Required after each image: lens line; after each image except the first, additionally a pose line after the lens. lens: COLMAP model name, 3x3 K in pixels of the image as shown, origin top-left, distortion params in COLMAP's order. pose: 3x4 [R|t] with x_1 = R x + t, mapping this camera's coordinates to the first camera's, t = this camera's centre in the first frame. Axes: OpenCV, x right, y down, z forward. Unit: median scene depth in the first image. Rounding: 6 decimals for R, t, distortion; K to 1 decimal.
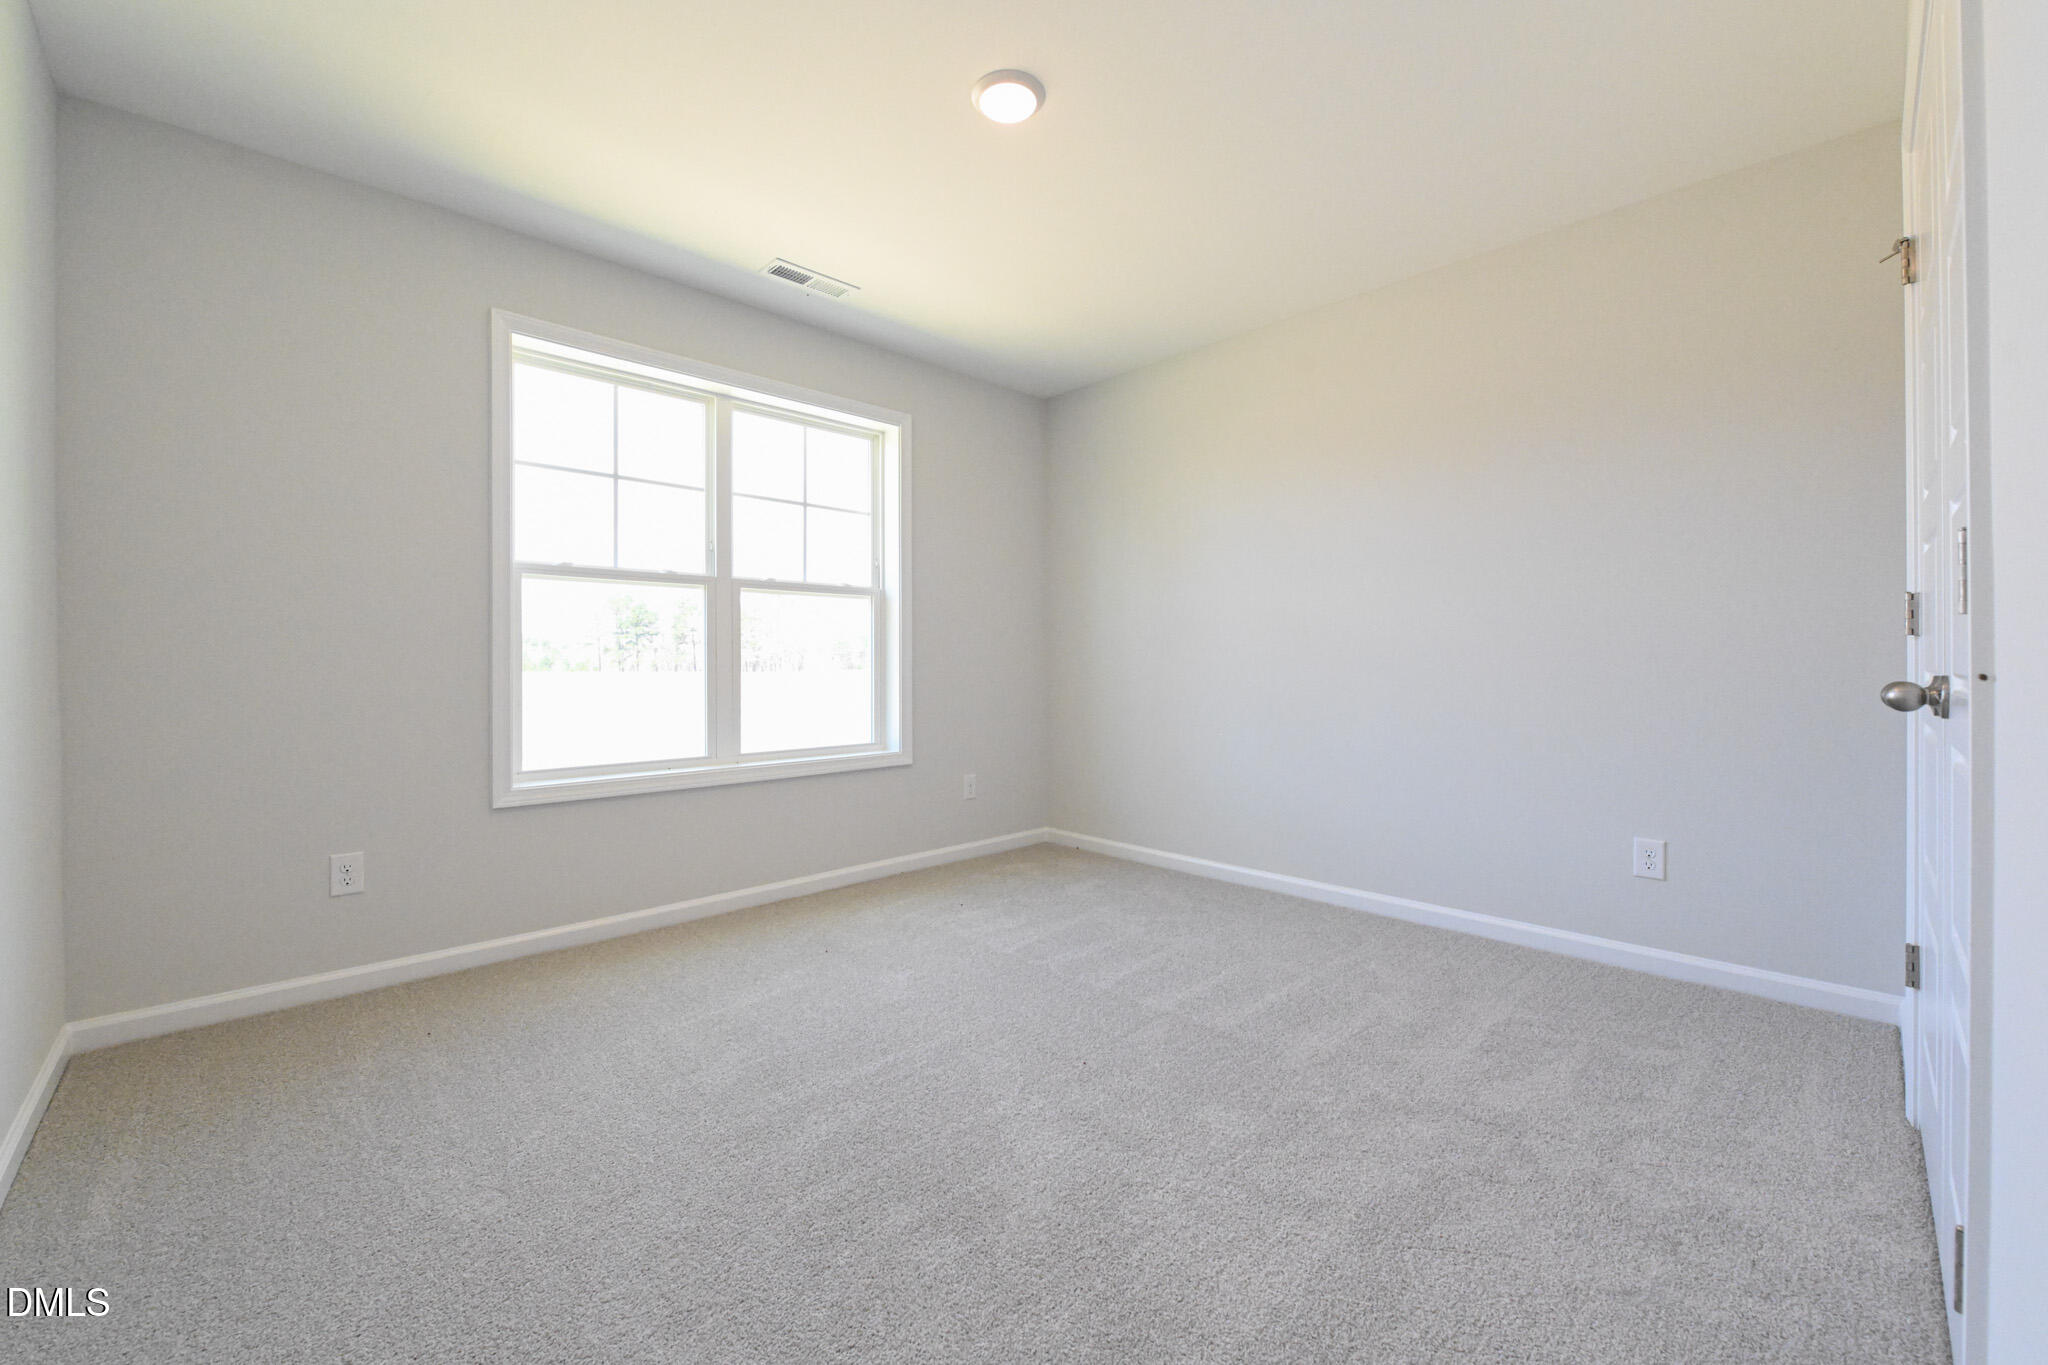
lens RADIAL K [[802.0, 0, 1011.4], [0, 802.0, 666.4], [0, 0, 1]] dist [-0.011680, 0.000206]
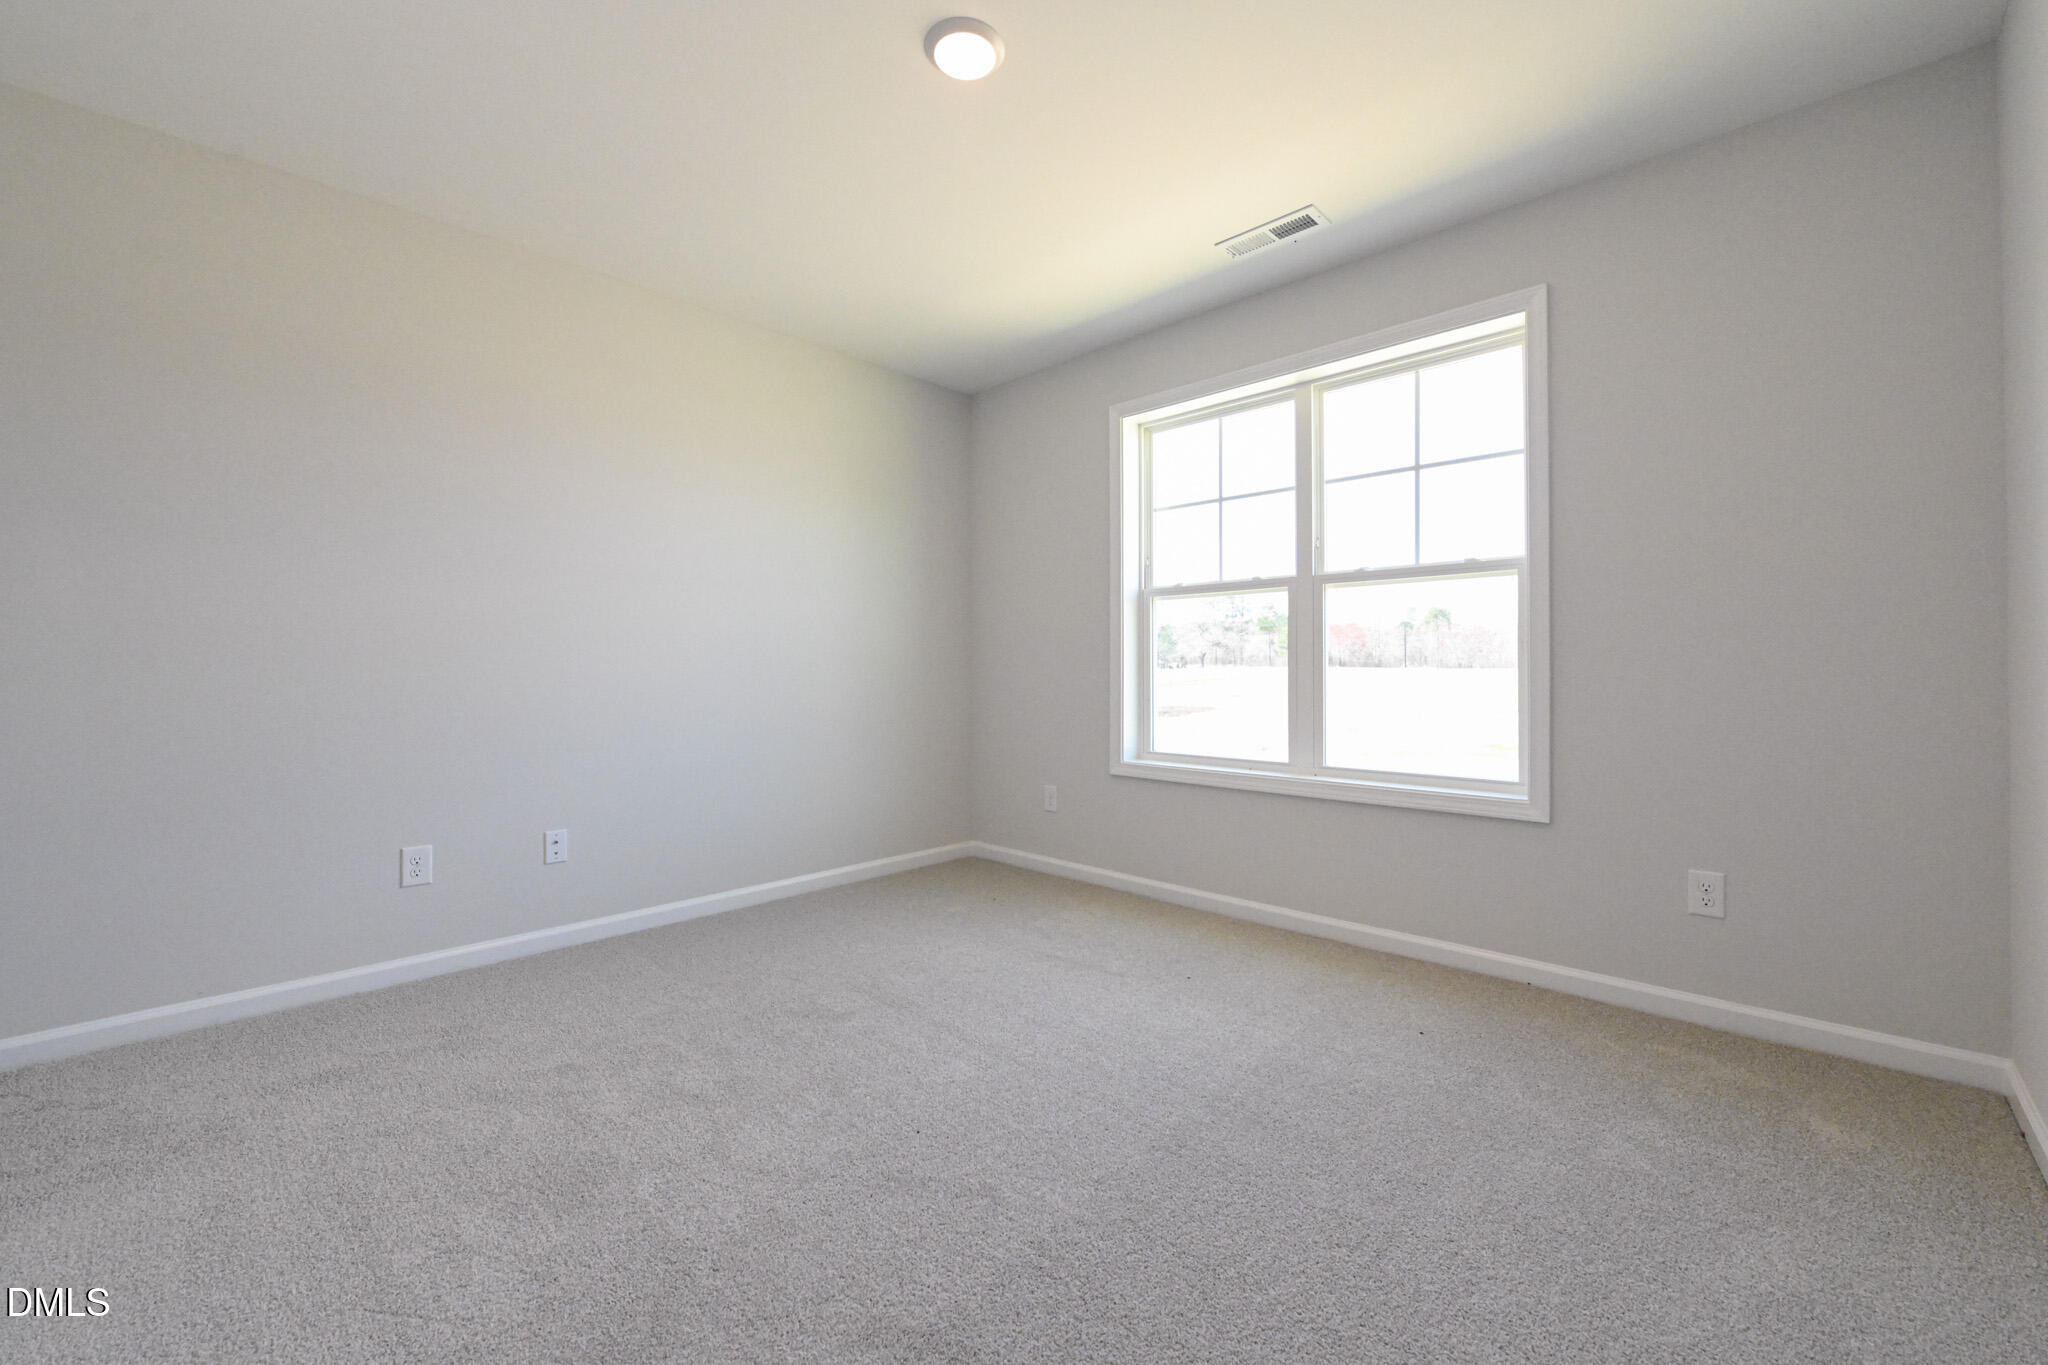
lens RADIAL K [[802.0, 0, 1011.6], [0, 802.0, 669.7], [0, 0, 1]] dist [-0.011680, 0.000206]
pose [[0.052374, 0.001276, -0.998627, 0.559916], [-0.002993, 0.999995, 0.001121, -0.000622], [0.998623, 0.002930, 0.052377, 0.604011]]
